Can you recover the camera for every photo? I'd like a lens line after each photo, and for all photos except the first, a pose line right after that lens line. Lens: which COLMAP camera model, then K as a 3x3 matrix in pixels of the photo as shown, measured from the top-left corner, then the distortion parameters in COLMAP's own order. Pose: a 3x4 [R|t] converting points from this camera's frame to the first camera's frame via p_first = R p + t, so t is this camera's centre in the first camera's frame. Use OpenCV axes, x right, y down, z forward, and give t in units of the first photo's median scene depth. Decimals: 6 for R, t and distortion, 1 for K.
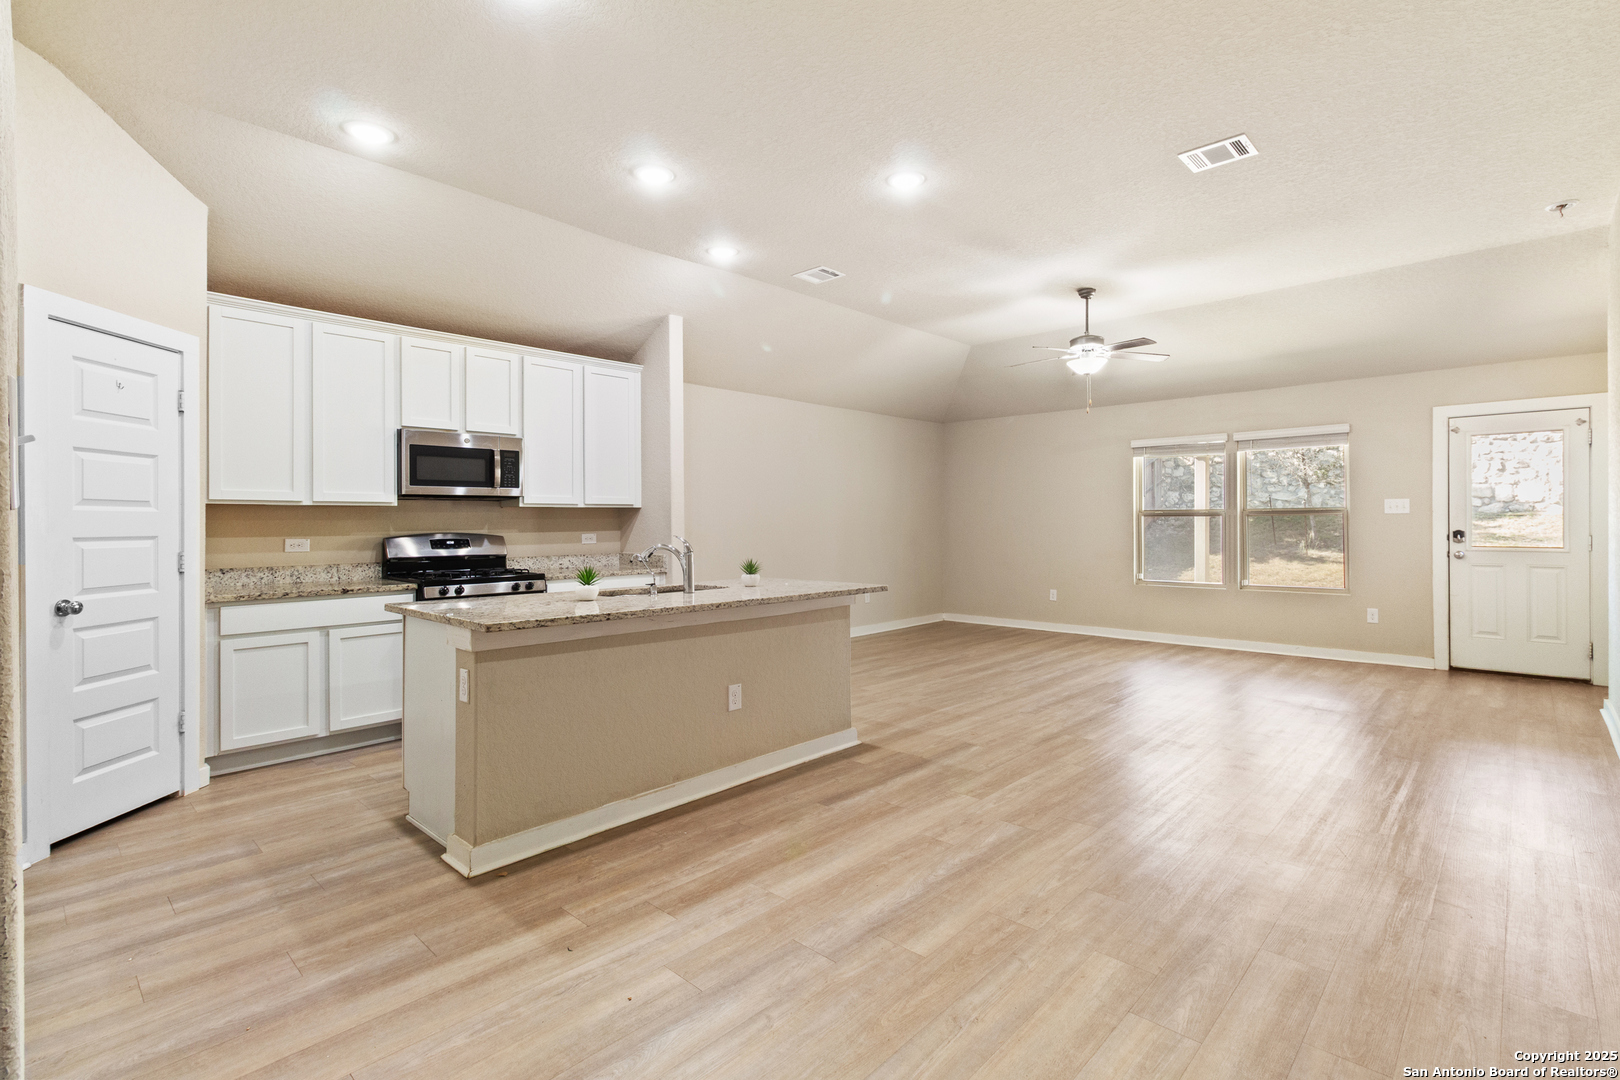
lens RADIAL K [[762.6, 0, 833.3], [0, 762.6, 521.6], [0, 0, 1]] dist [0.002392, -0.000121]
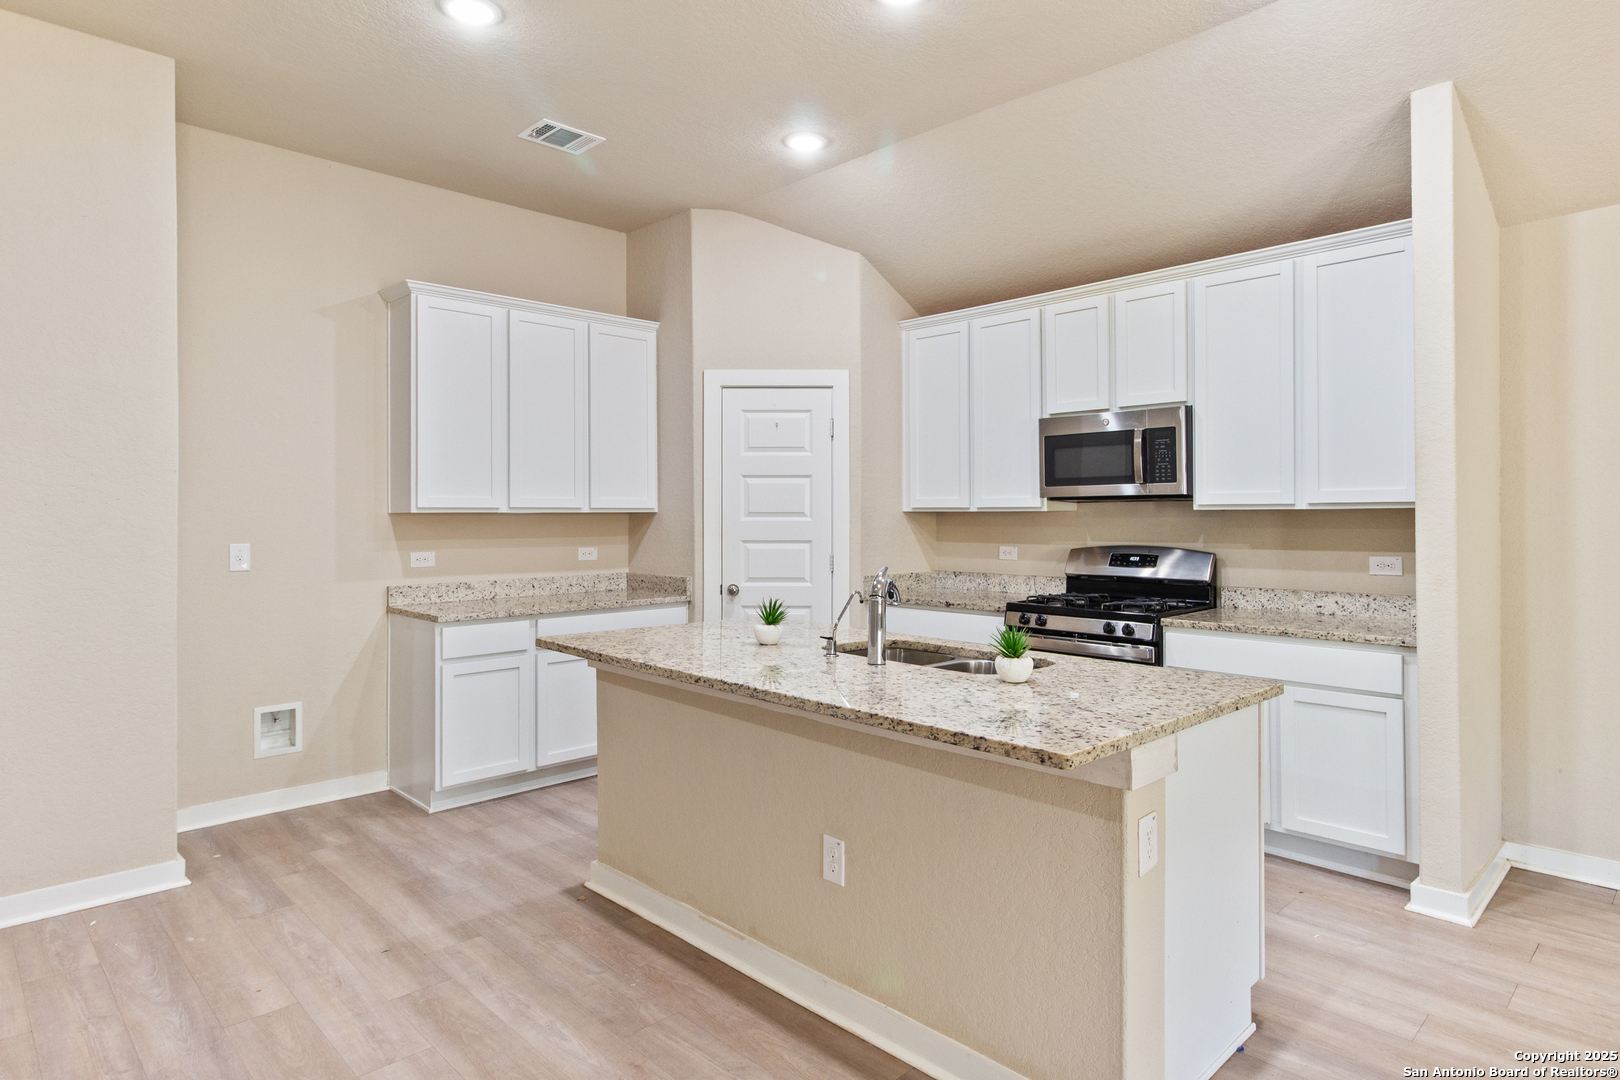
lens RADIAL K [[915.7, 0, 836.7], [0, 915.7, 502.8], [0, 0, 1]] dist [0.010047, 0.001039]
pose [[-0.050670, -0.006286, -0.998696, 0.425178], [0.003880, 0.999971, -0.006491, -0.023046], [0.998708, -0.004203, -0.050645, 0.800851]]
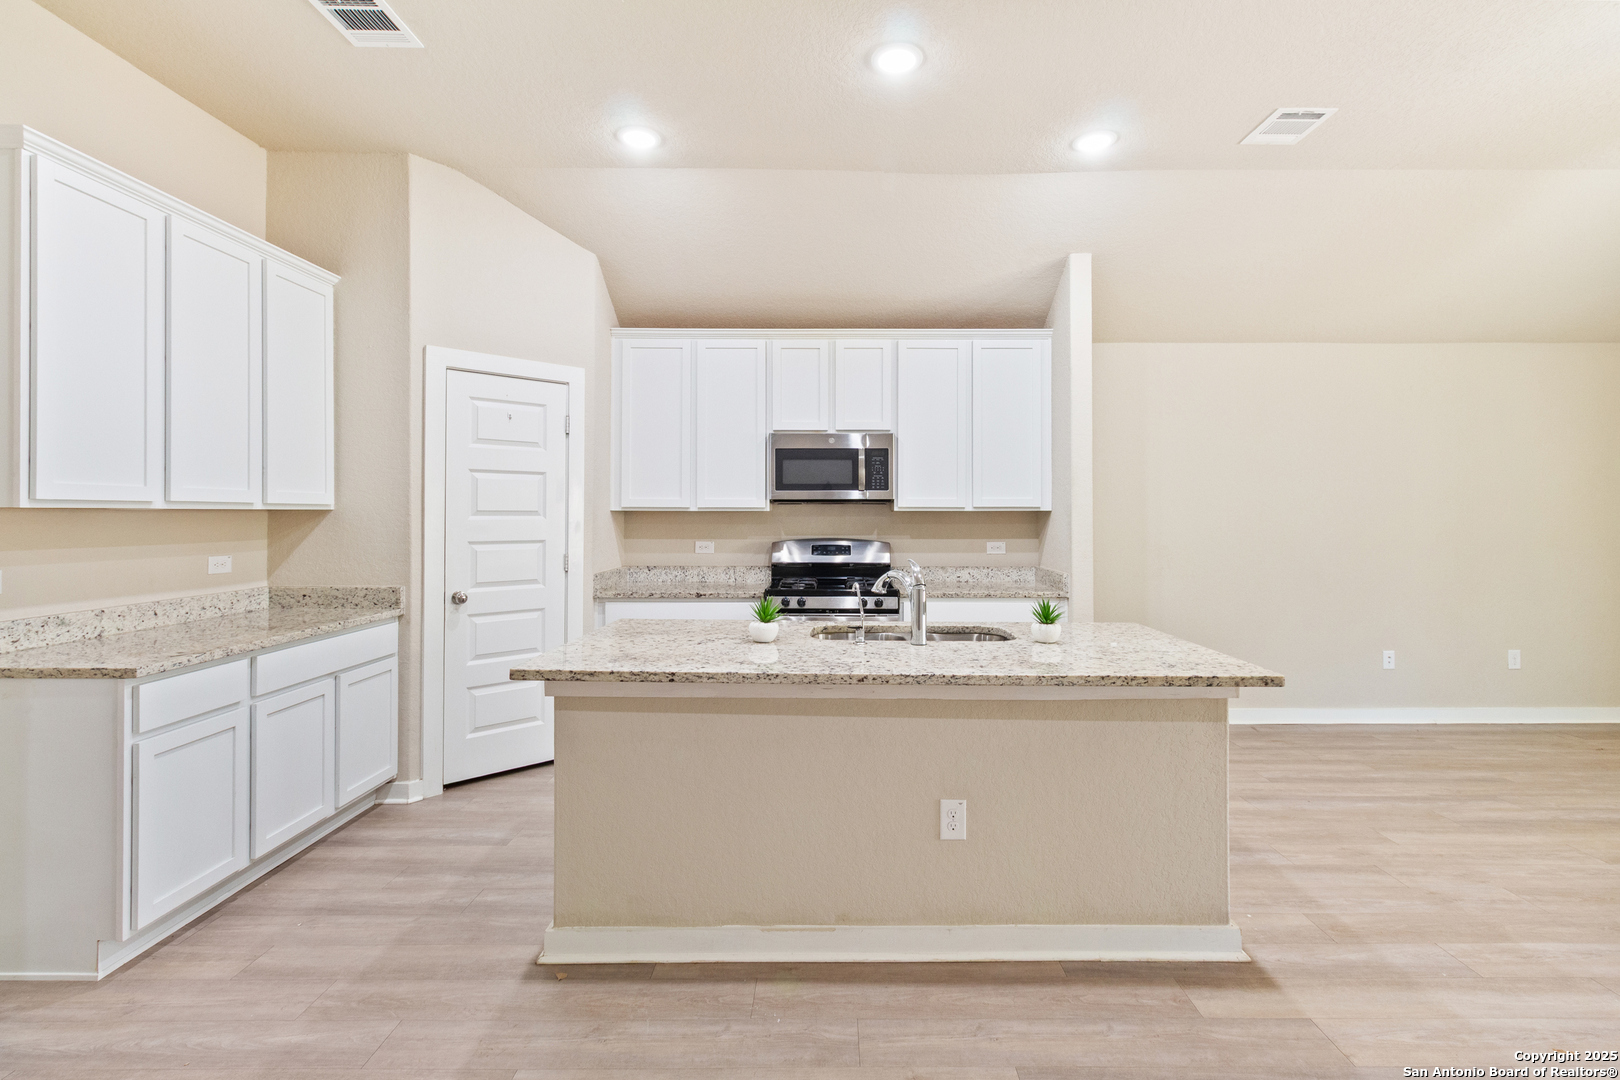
lens RADIAL K [[762.6, 0, 835.0], [0, 762.6, 504.0], [0, 0, 1]] dist [0.002392, -0.000121]
pose [[0.675615, -0.002775, -0.737250, 0.211991], [-0.004865, 0.999954, -0.008222, -0.021322], [0.737239, 0.009142, 0.675570, 0.381212]]
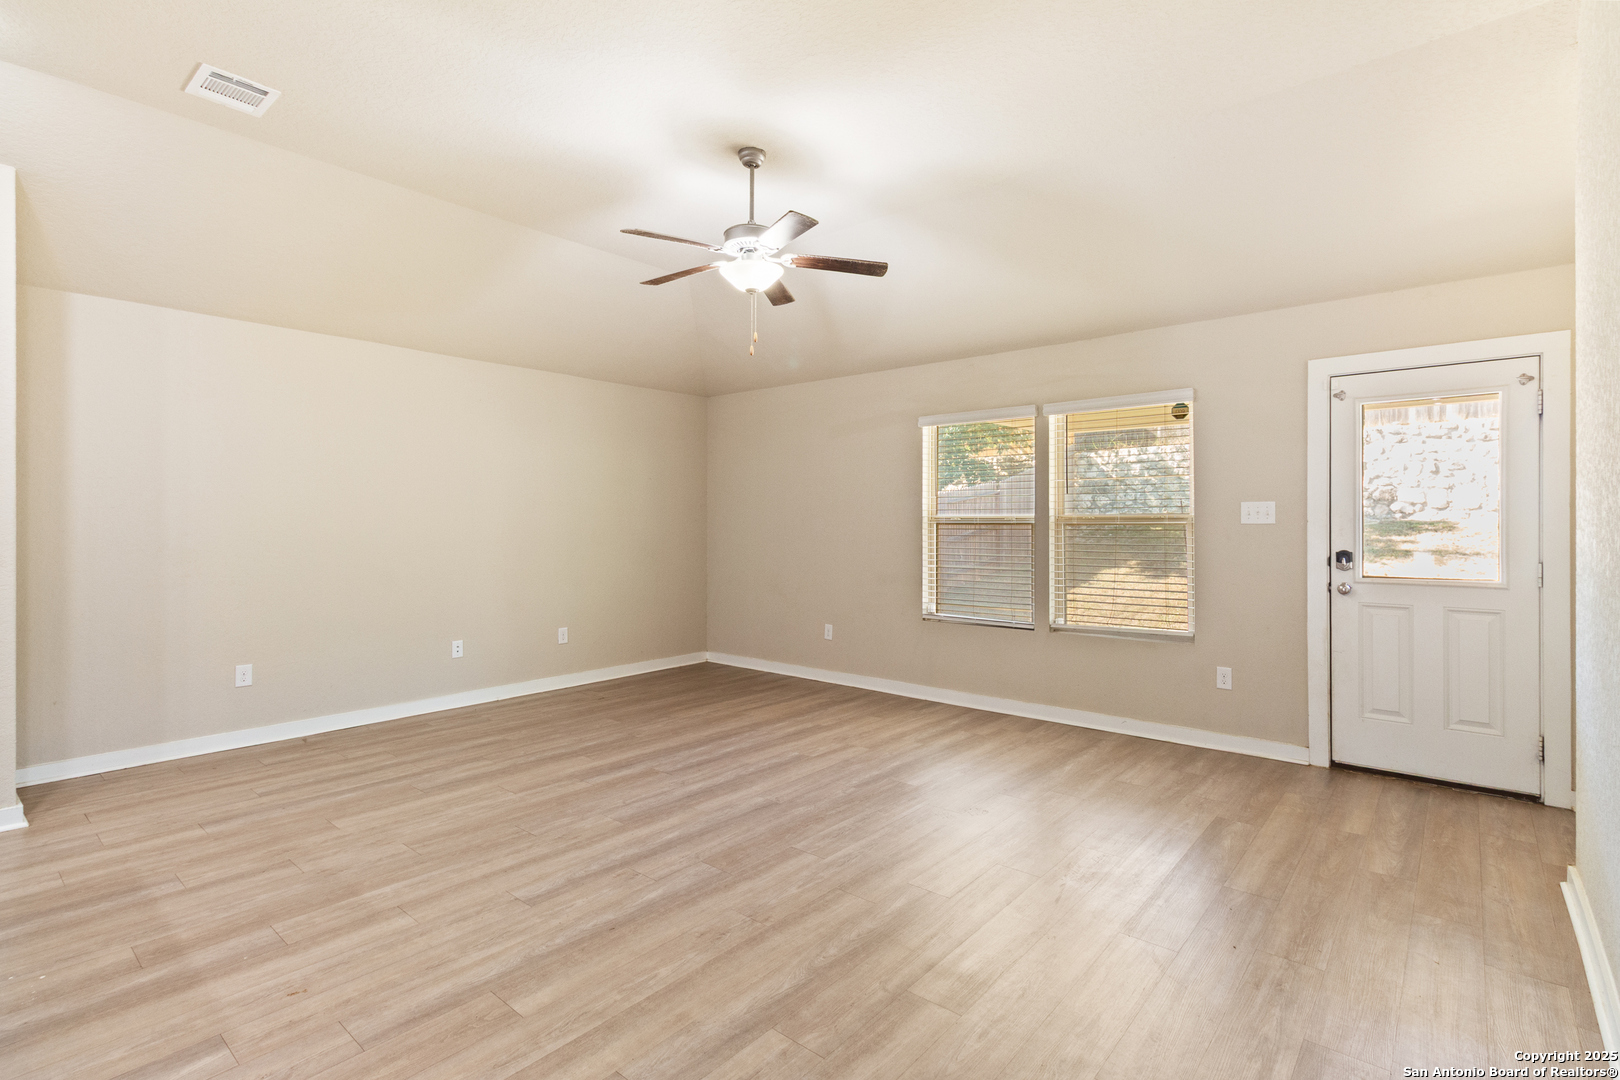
lens RADIAL K [[762.6, 0, 843.2], [0, 762.6, 520.6], [0, 0, 1]] dist [0.002392, -0.000121]
pose [[0.998685, 0.006705, 0.050836, 0.462984], [-0.006485, 0.999969, -0.004507, -0.010502], [-0.050864, 0.004171, 0.998697, 0.481572]]
